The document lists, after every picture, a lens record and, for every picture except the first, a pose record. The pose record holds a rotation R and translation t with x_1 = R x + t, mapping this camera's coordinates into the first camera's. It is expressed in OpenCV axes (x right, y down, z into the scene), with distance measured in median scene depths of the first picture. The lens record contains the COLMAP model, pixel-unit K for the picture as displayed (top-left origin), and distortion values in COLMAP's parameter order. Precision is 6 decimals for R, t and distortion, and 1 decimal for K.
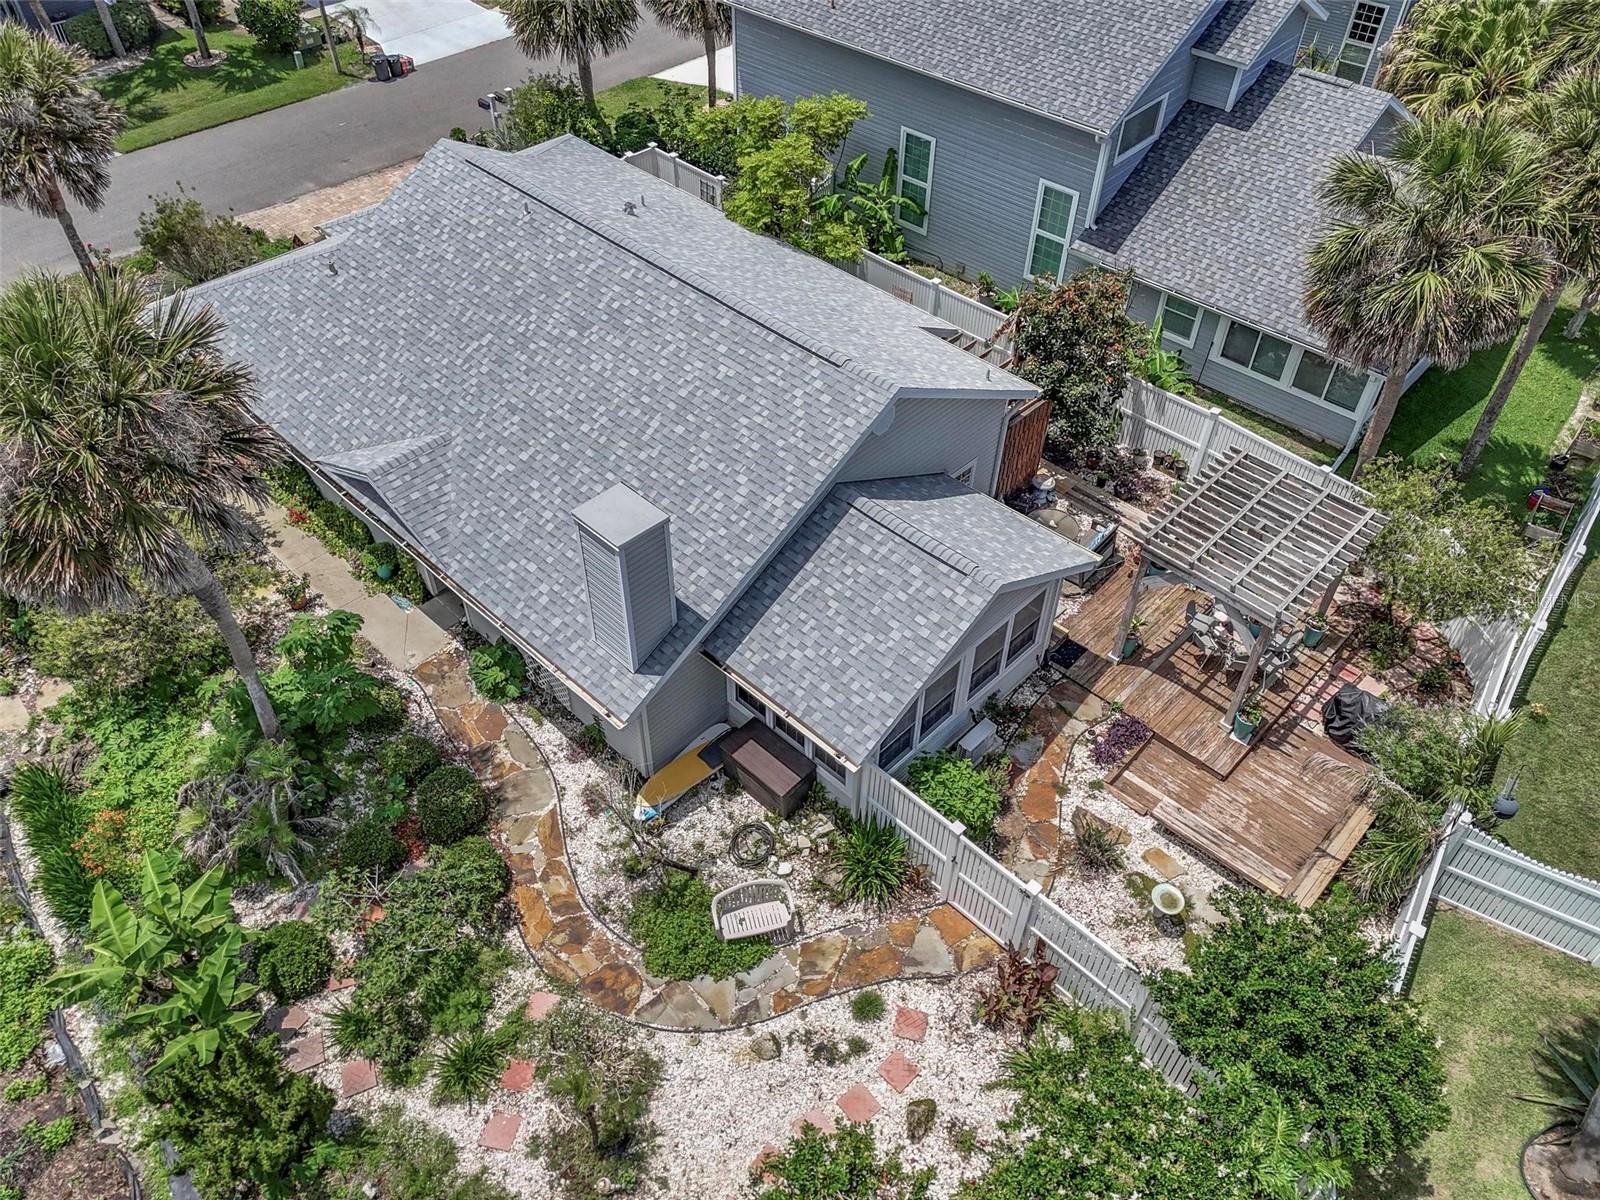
lens RADIAL K [[1170.7, 0, 798.3], [0, 1170.7, 600.9], [0, 0, 1]] dist [0.086891, -0.079223]
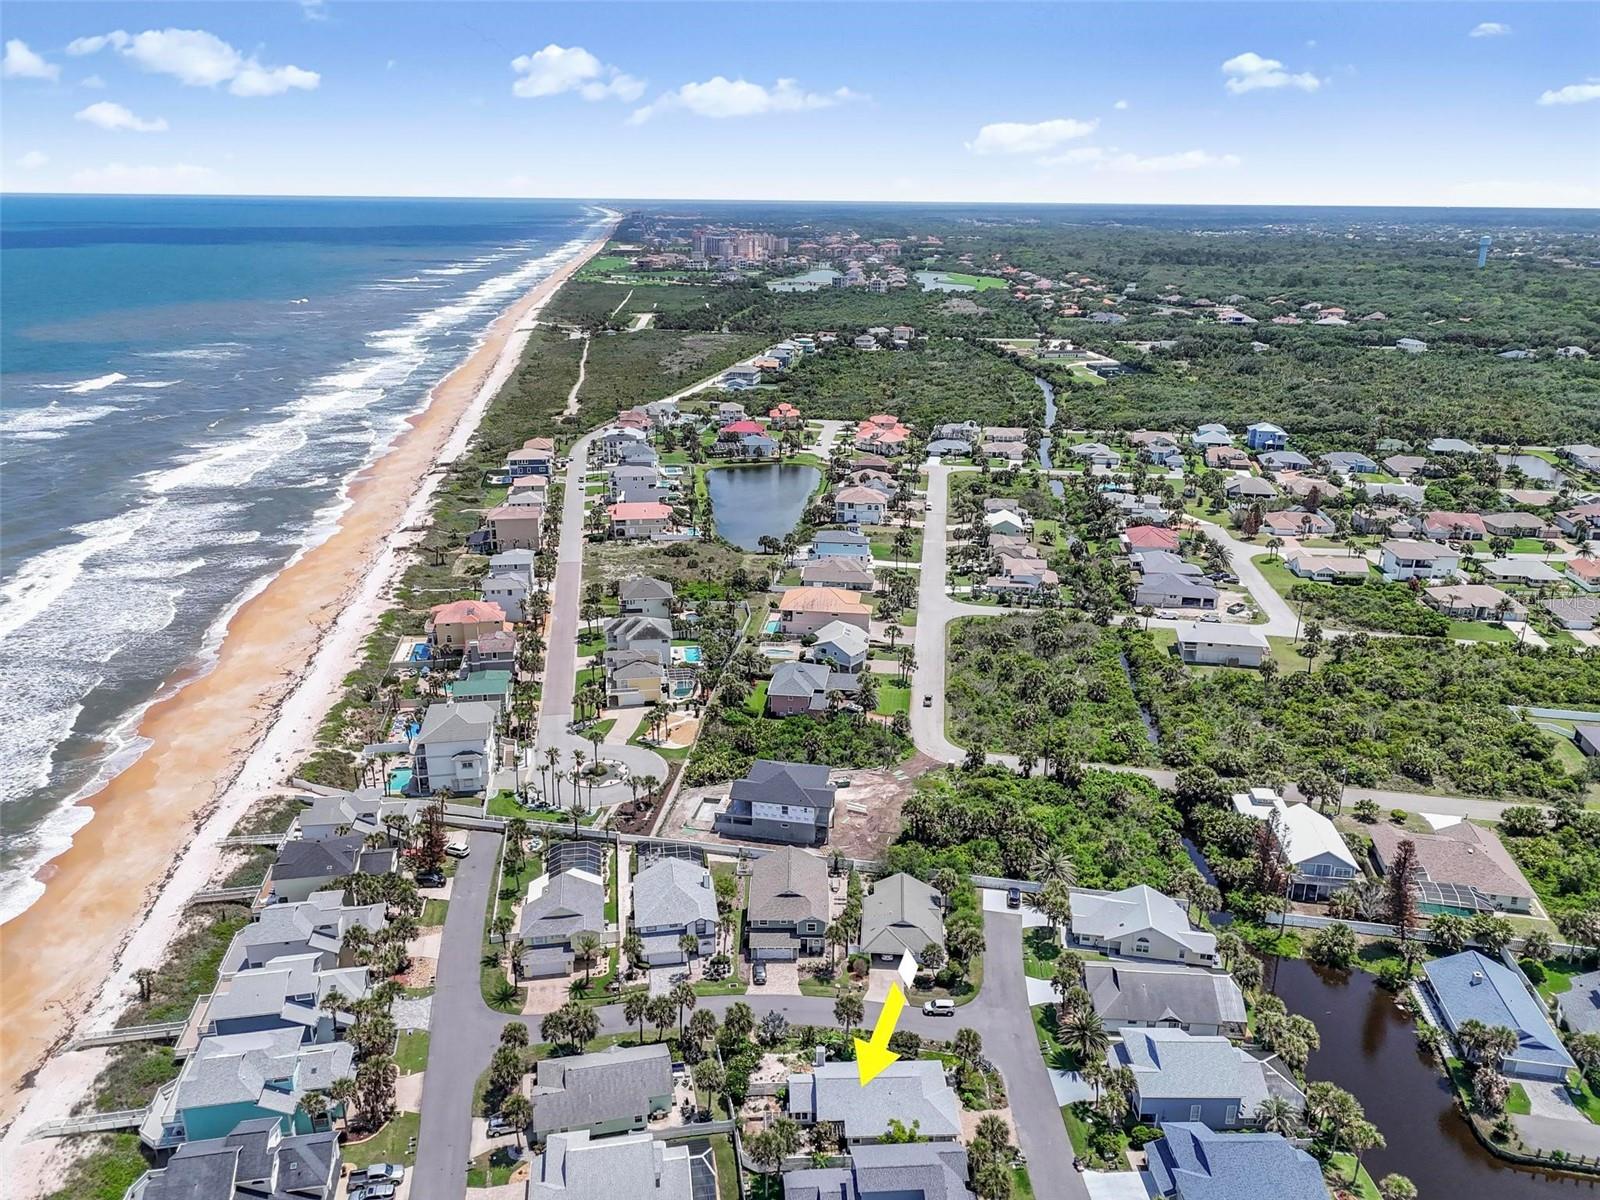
lens RADIAL K [[1176.6, 0, 799.1], [0, 1176.6, 597.3], [0, 0, 1]] dist [0.093779, -0.098132]
pose [[-0.691966, 0.213158, -0.689744, 4.372951], [-0.522809, 0.510906, 0.682383, -6.335259], [0.497850, 0.832790, -0.242089, 0.215169]]
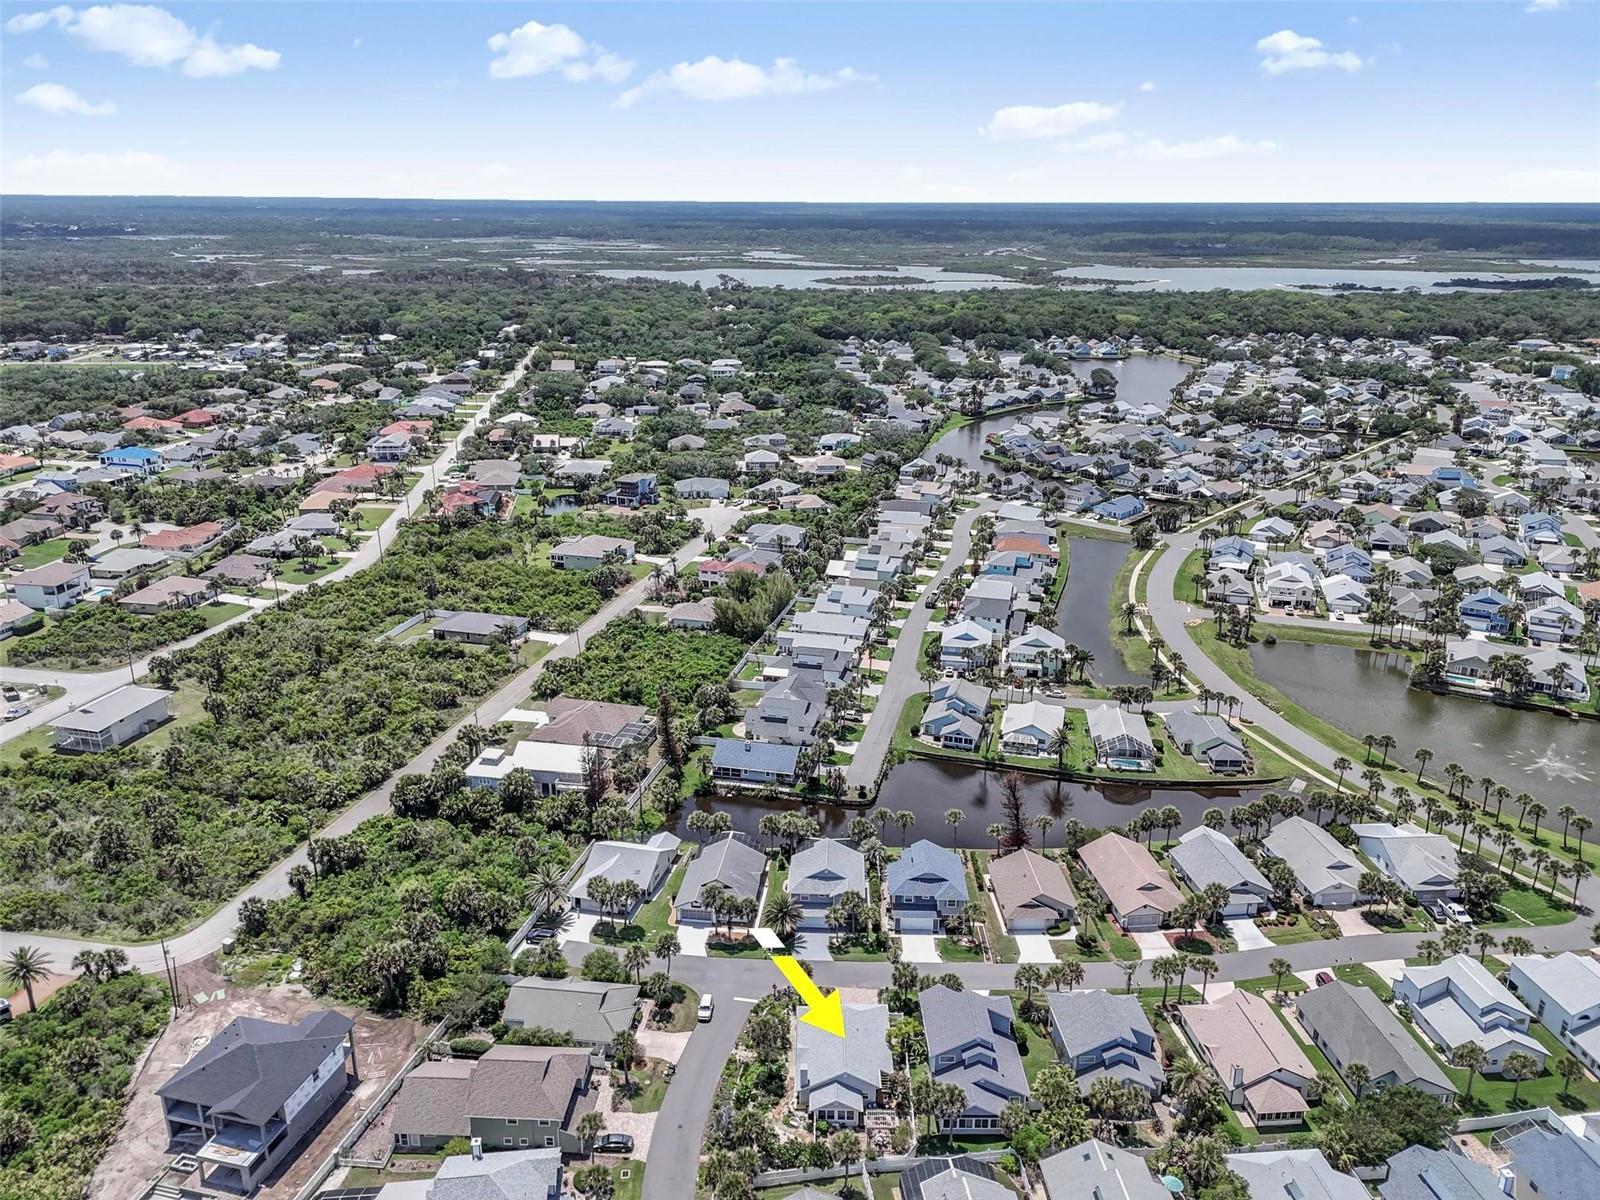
lens RADIAL K [[1176.6, 0, 799.1], [0, 1176.6, 597.3], [0, 0, 1]] dist [0.093779, -0.098132]
pose [[0.681689, 0.223771, -0.696583, 4.239387], [-0.514801, 0.823223, -0.239341, -0.656993], [0.519885, 0.521757, 0.676379, -5.555418]]
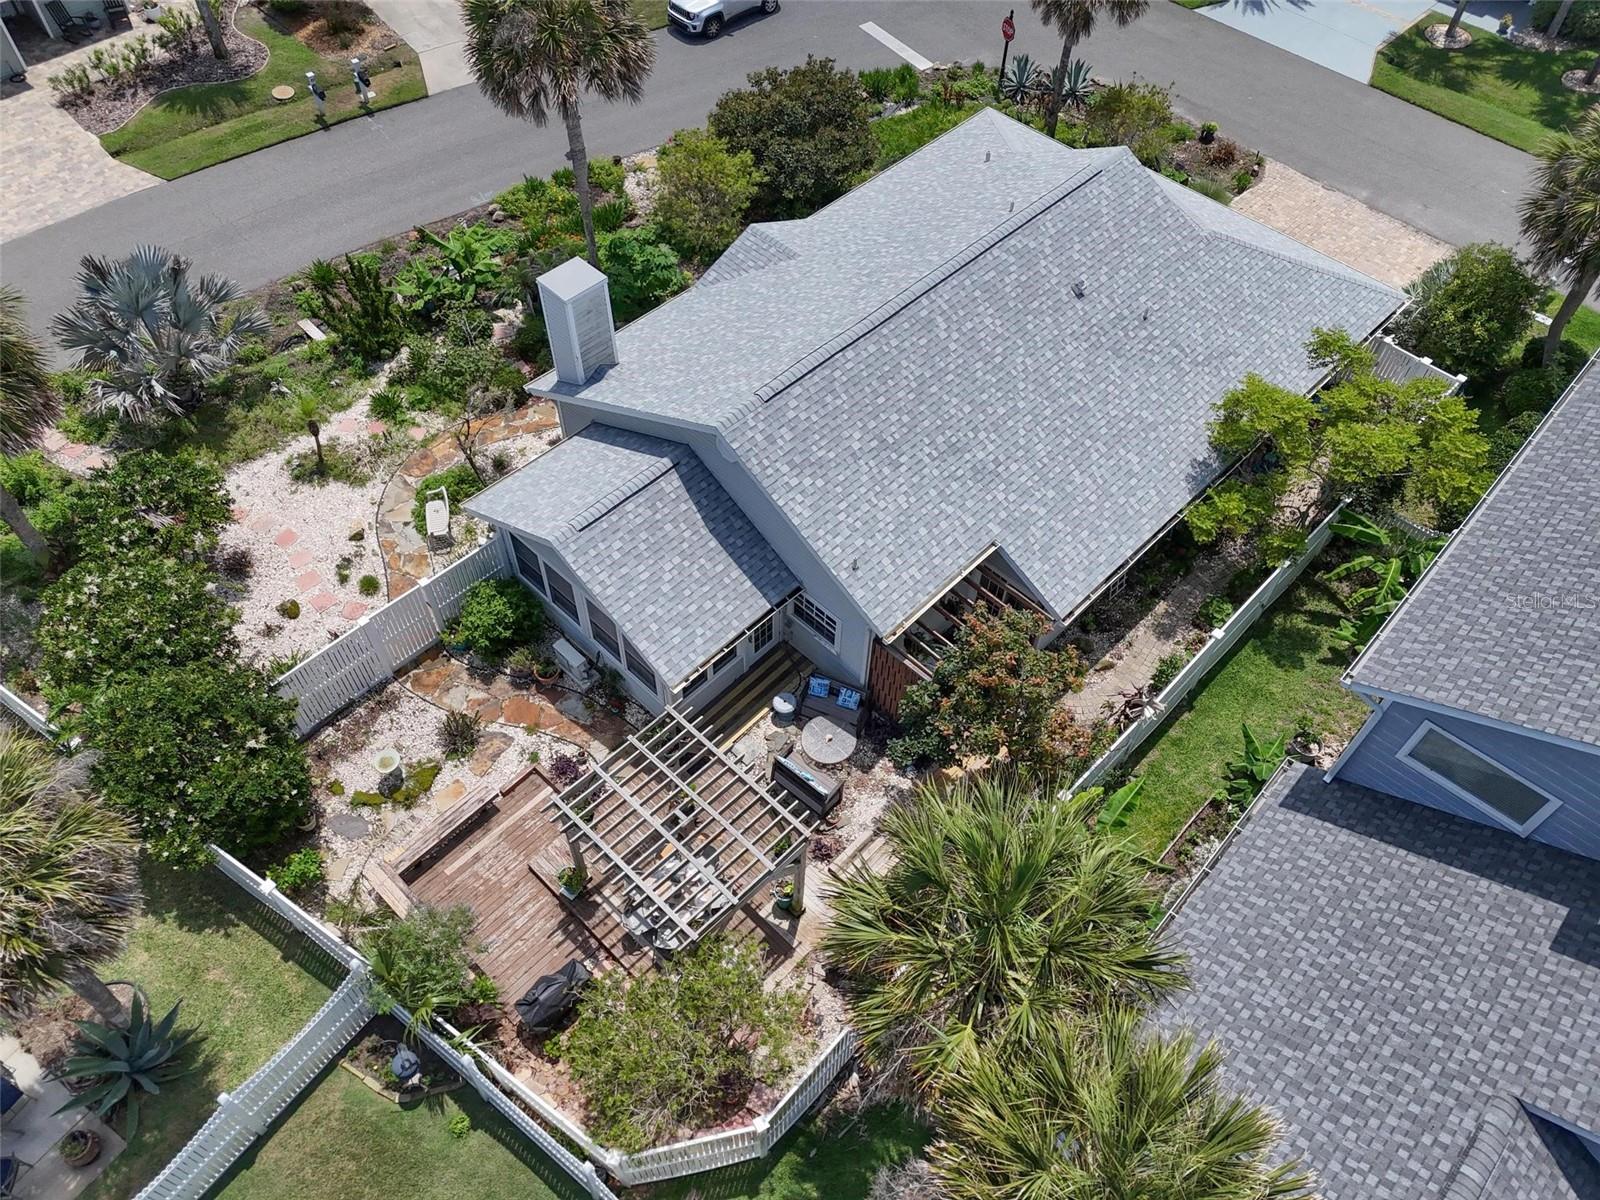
lens RADIAL K [[1164.2, 0, 800.0], [0, 1164.2, 604.4], [0, 0, 1]] dist [0.091888, -0.086855]
pose [[-0.006996, 0.787008, -0.616903, 0.831499], [-0.720200, 0.424020, 0.549108, -0.715130], [0.693732, 0.448135, 0.563837, 0.466316]]
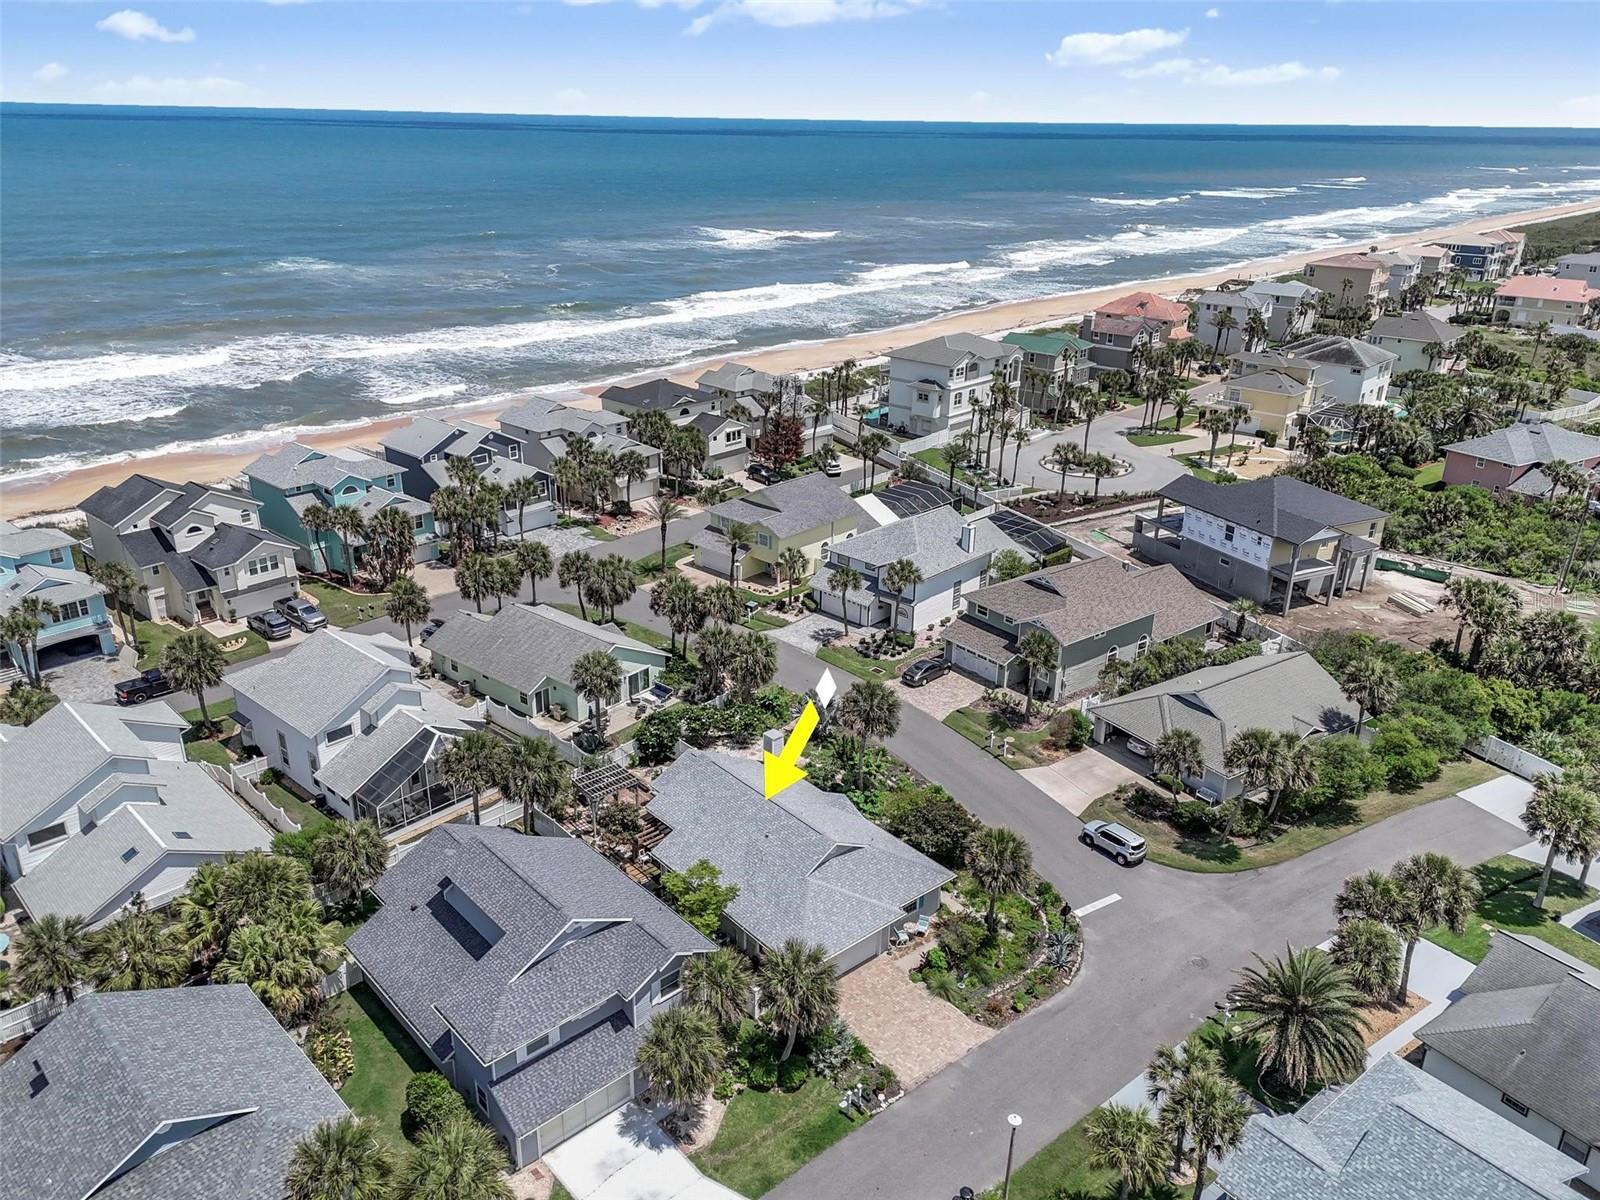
lens RADIAL K [[1170.7, 0, 798.3], [0, 1170.7, 600.9], [0, 0, 1]] dist [0.086891, -0.079223]
pose [[-0.994803, -0.063241, 0.079794, -0.474921], [0.049334, 0.386169, 0.921108, -3.670212], [-0.089066, 0.920257, -0.381043, 1.842314]]
